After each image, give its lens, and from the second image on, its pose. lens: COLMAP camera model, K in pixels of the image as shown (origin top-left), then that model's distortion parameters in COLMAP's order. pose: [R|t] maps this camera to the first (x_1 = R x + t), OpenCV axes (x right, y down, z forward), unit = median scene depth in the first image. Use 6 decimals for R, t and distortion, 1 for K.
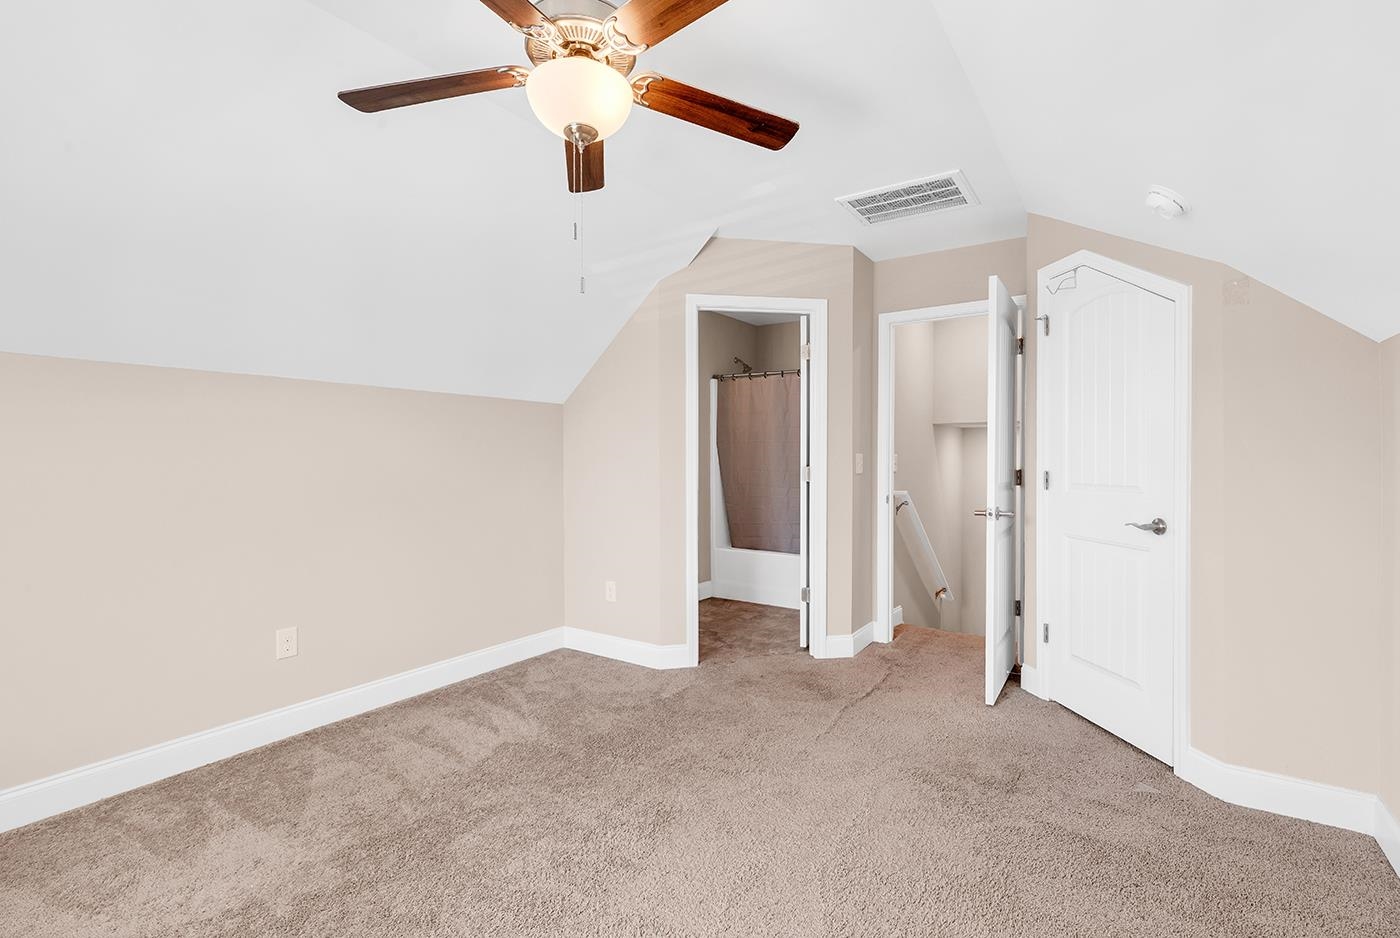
lens RADIAL K [[649.8, 0, 708.4], [0, 649.8, 468.4], [0, 0, 1]] dist [0.012259, -0.001536]
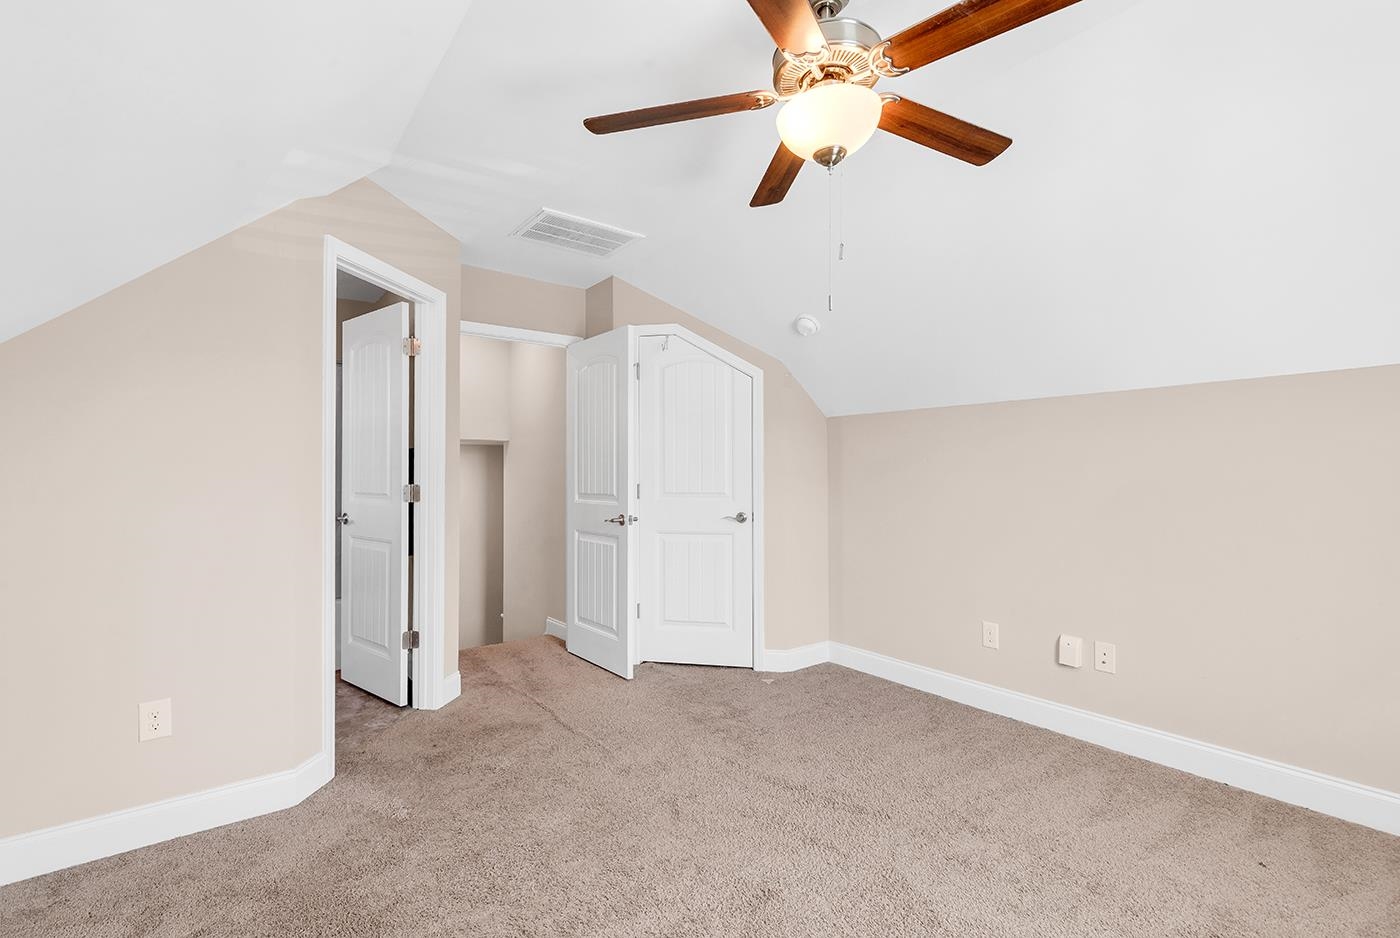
lens RADIAL K [[649.8, 0, 707.4], [0, 649.8, 467.2], [0, 0, 1]] dist [0.012259, -0.001536]
pose [[0.299452, 0.011698, 0.954040, -0.621731], [0.016741, 0.999706, -0.017512, -0.004569], [-0.953965, 0.021216, 0.299168, 0.455985]]
